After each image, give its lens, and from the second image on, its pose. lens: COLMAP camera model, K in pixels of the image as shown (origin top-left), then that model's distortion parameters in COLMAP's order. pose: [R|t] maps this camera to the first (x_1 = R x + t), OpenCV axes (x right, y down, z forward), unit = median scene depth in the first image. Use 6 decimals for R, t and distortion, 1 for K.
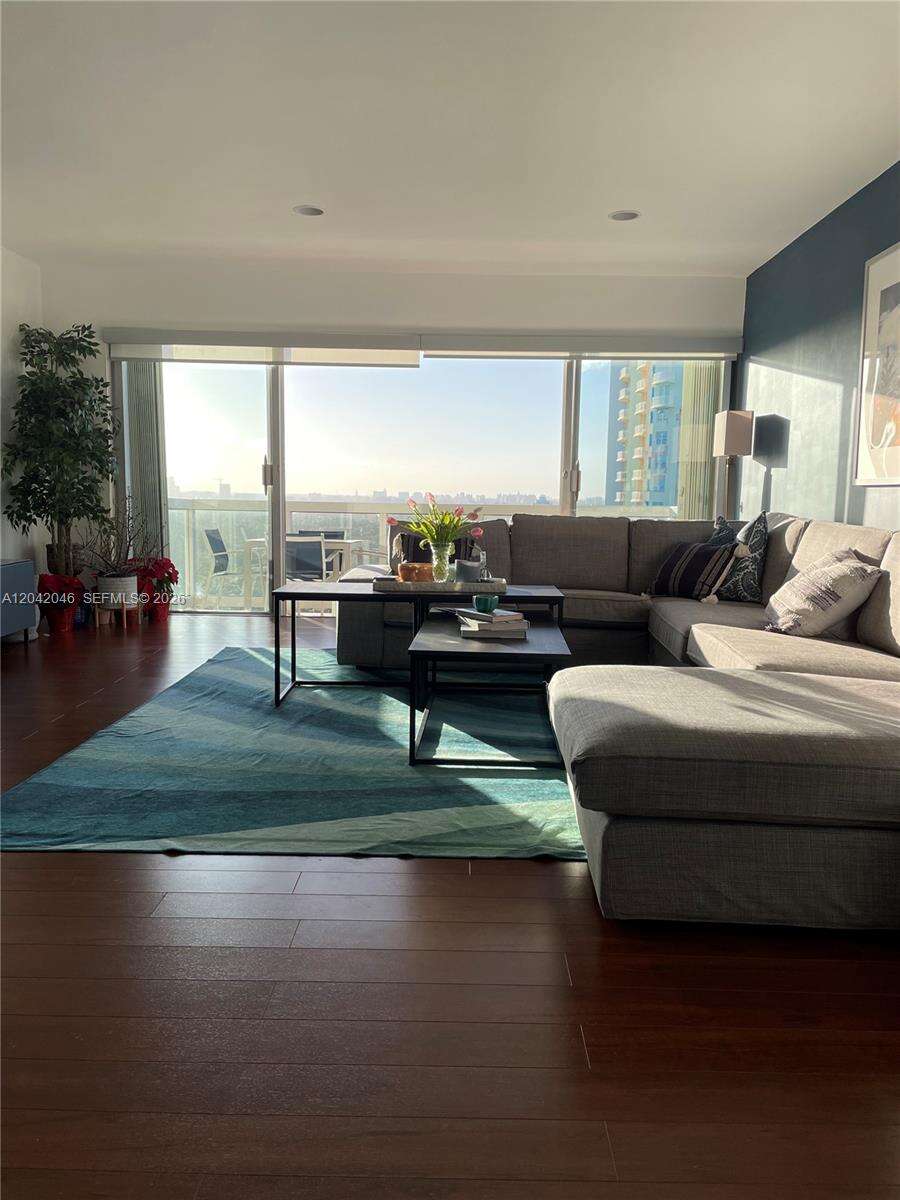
lens RADIAL K [[899.9, 0, 454.0], [0, 899.9, 599.6], [0, 0, 1]] dist [0.109582, -0.127540]
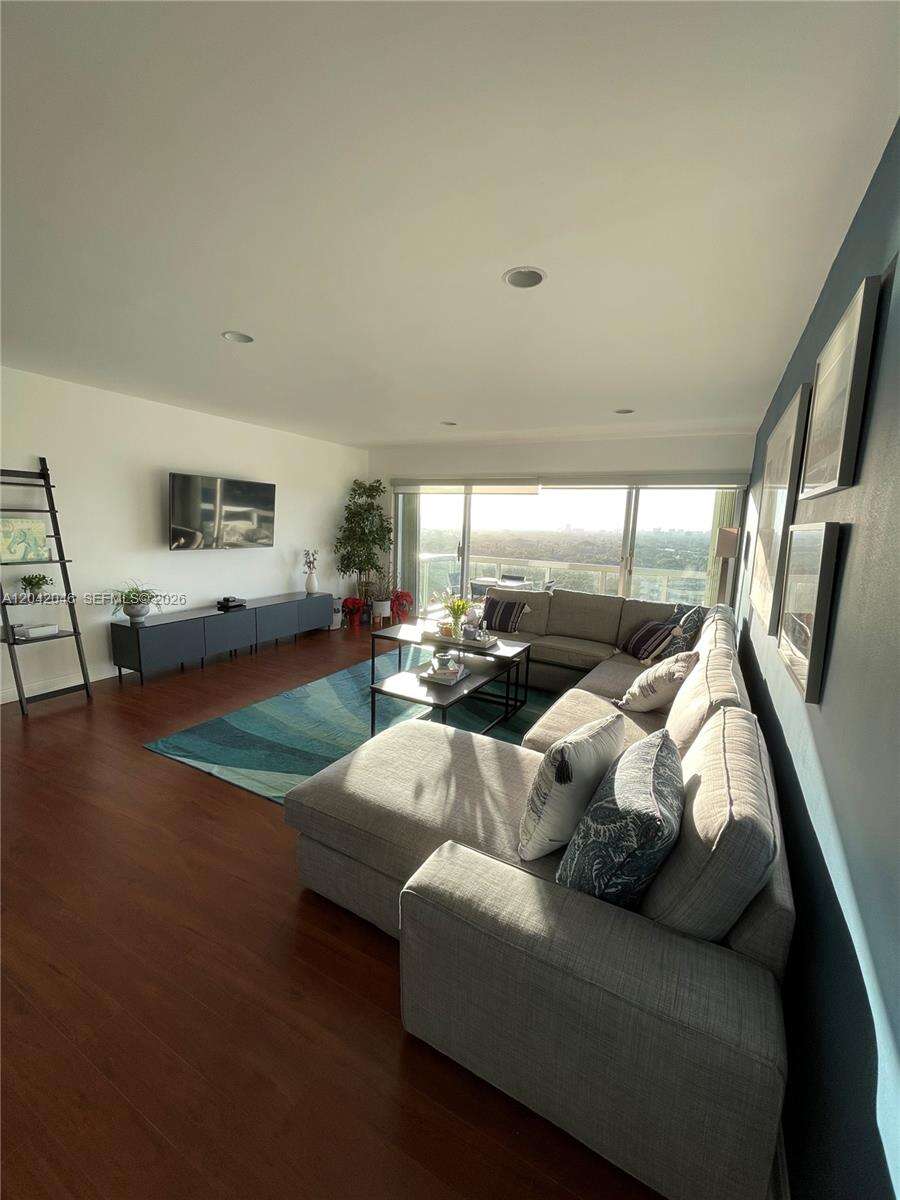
lens RADIAL K [[482.9, 0, 452.3], [0, 482.9, 598.9], [0, 0, 1]] dist [0.001369, -0.000053]
pose [[0.886967, 0.087310, -0.453505, 0.347640], [-0.073902, 0.996146, 0.047243, -0.118765], [0.455882, -0.008388, 0.890001, 0.121765]]
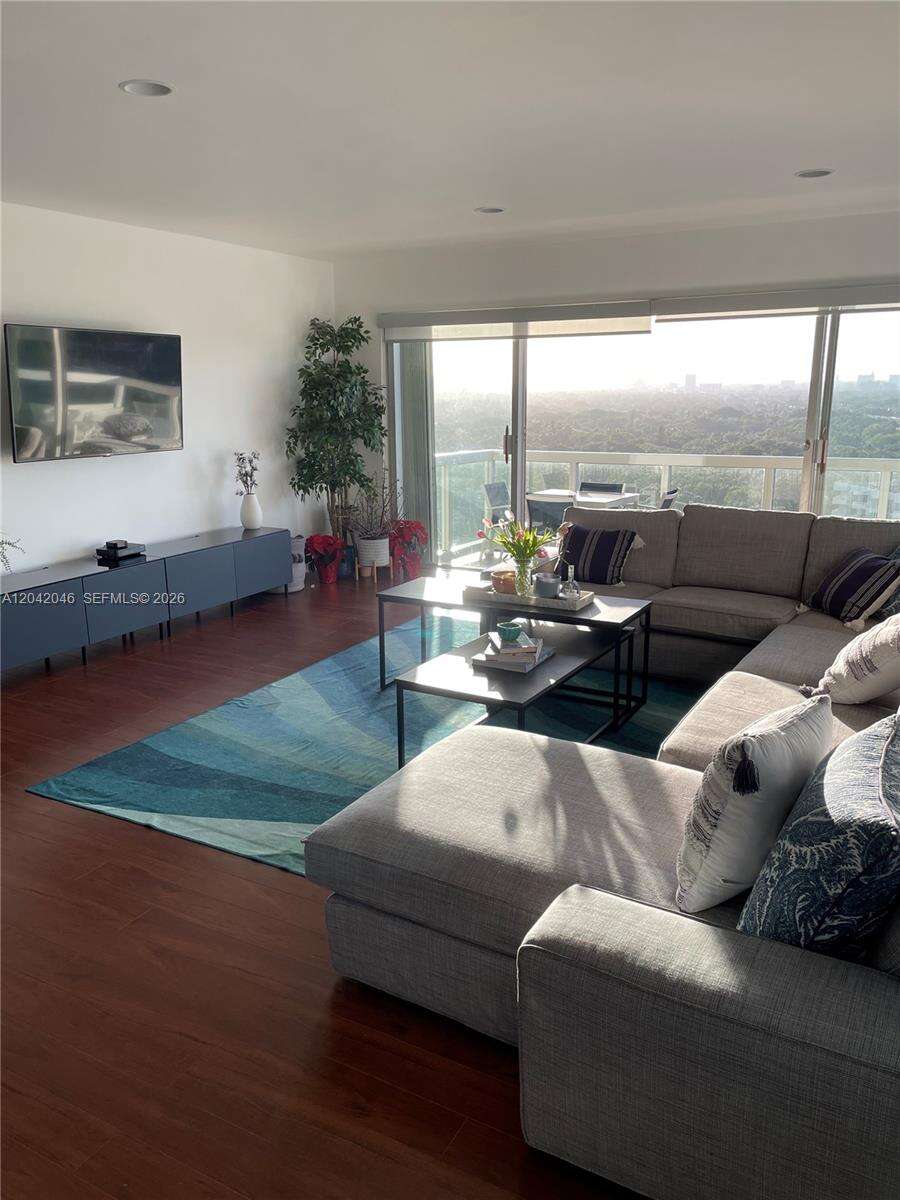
lens RADIAL K [[899.9, 0, 454.0], [0, 899.9, 599.6], [0, 0, 1]] dist [0.109582, -0.127540]
pose [[0.880214, 0.088101, -0.466327, 0.346677], [-0.033466, 0.991694, 0.124188, -0.120335], [0.473395, -0.093706, 0.875852, 0.031937]]
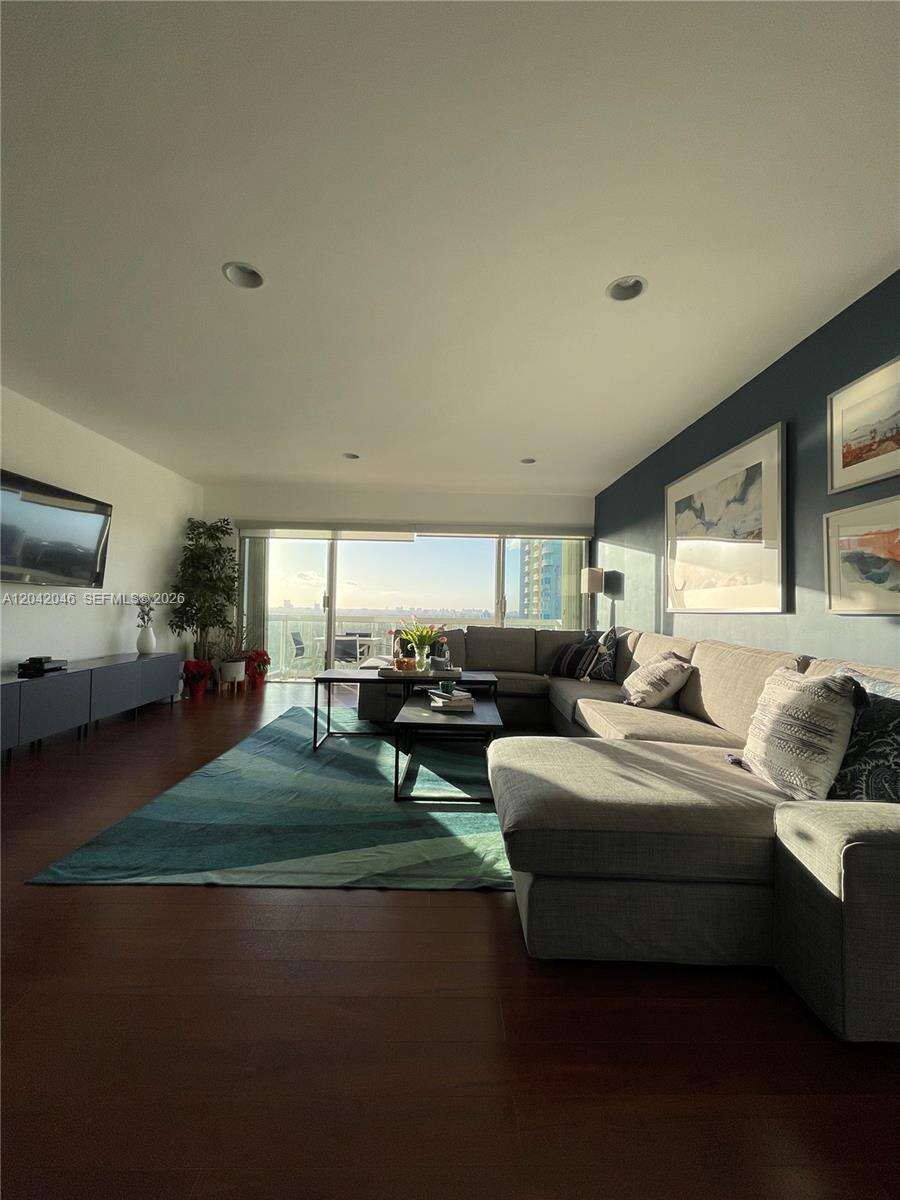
lens RADIAL K [[482.9, 0, 452.3], [0, 482.9, 598.9], [0, 0, 1]] dist [0.001369, -0.000053]
pose [[0.999611, 0.005046, 0.027446, 0.014514], [-0.001239, 0.990571, -0.136993, -0.023585], [-0.027878, 0.136906, 0.990192, 0.111175]]
